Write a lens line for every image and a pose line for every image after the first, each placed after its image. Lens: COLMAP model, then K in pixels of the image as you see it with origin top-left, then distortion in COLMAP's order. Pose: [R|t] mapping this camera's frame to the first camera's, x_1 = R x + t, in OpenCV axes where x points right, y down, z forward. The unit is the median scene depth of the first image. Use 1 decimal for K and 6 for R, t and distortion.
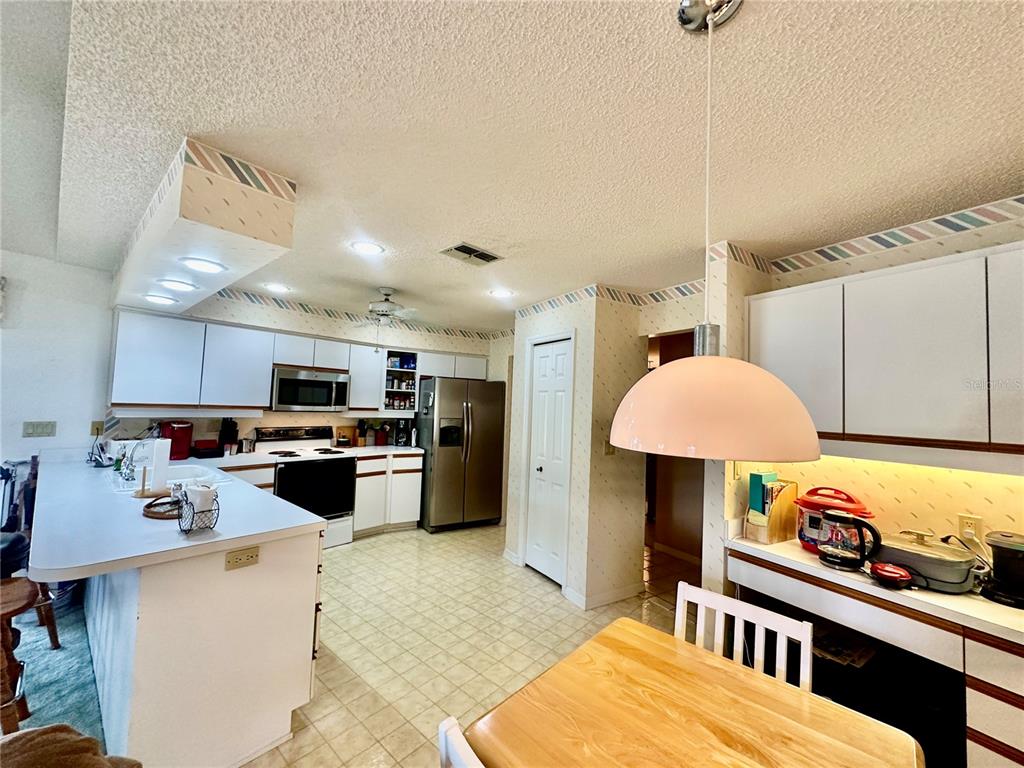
lens RADIAL K [[408.0, 0, 513.3], [0, 408.0, 384.0], [0, 0, 1]] dist [-0.007054, 0.001432]
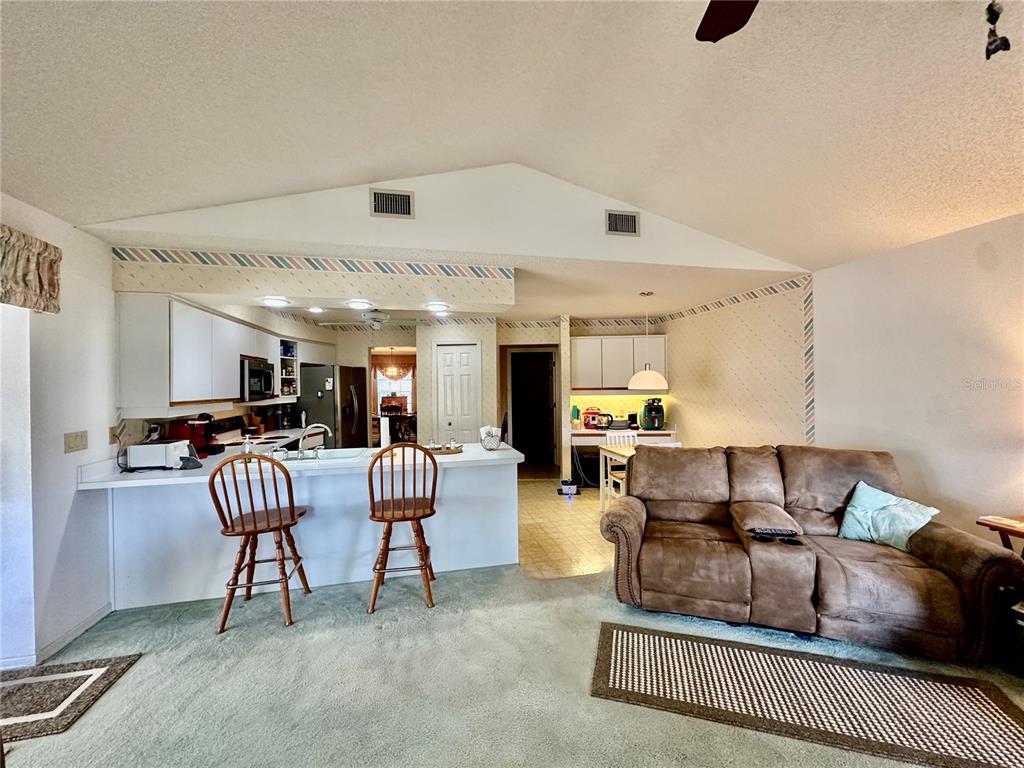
lens RADIAL K [[408.0, 0, 511.4], [0, 408.0, 384.8], [0, 0, 1]] dist [-0.007054, 0.001432]
pose [[0.579019, -0.044859, 0.814079, -0.924457], [-0.006533, 0.998198, 0.059652, -0.036099], [-0.815288, -0.039858, 0.577683, -0.102398]]
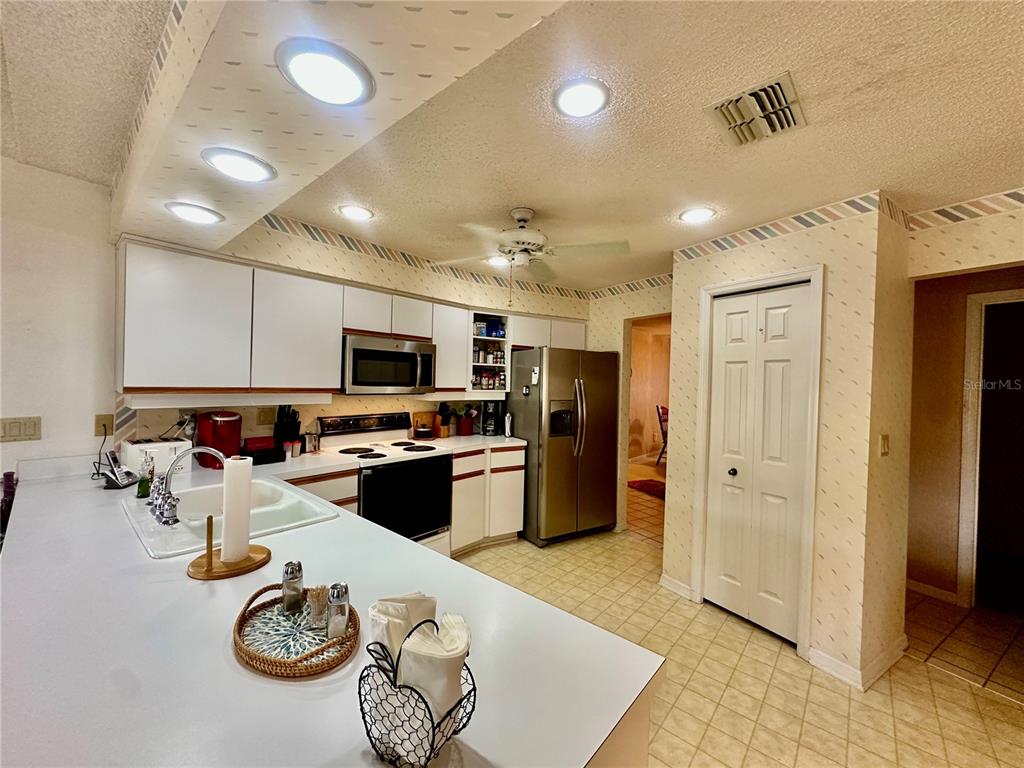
lens RADIAL K [[408.0, 0, 512.5], [0, 408.0, 383.5], [0, 0, 1]] dist [-0.007054, 0.001432]
pose [[0.999924, -0.012350, -0.000495, -0.266735], [0.012358, 0.998253, 0.057775, 0.008086], [-0.000219, -0.057777, 0.998330, 0.255311]]
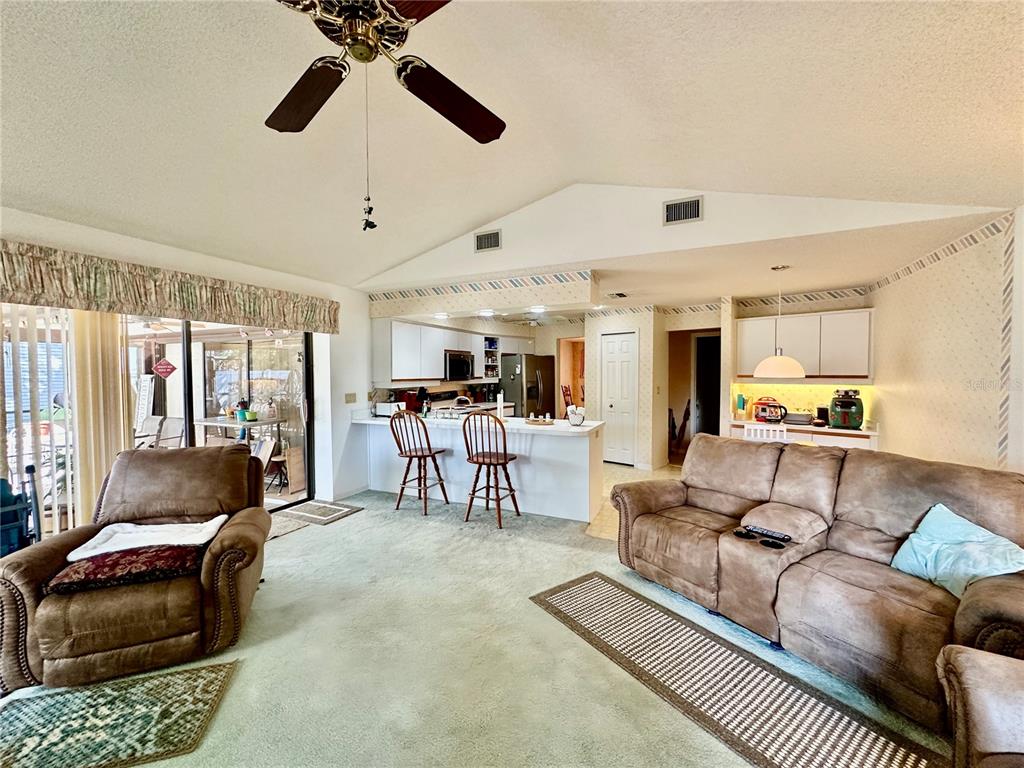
lens RADIAL K [[408.0, 0, 513.1], [0, 408.0, 386.1], [0, 0, 1]] dist [-0.007054, 0.001432]
pose [[0.957013, -0.051188, 0.285493, -0.713256], [0.025217, 0.995261, 0.093917, -0.046250], [-0.288948, -0.082680, 0.953768, -0.474119]]
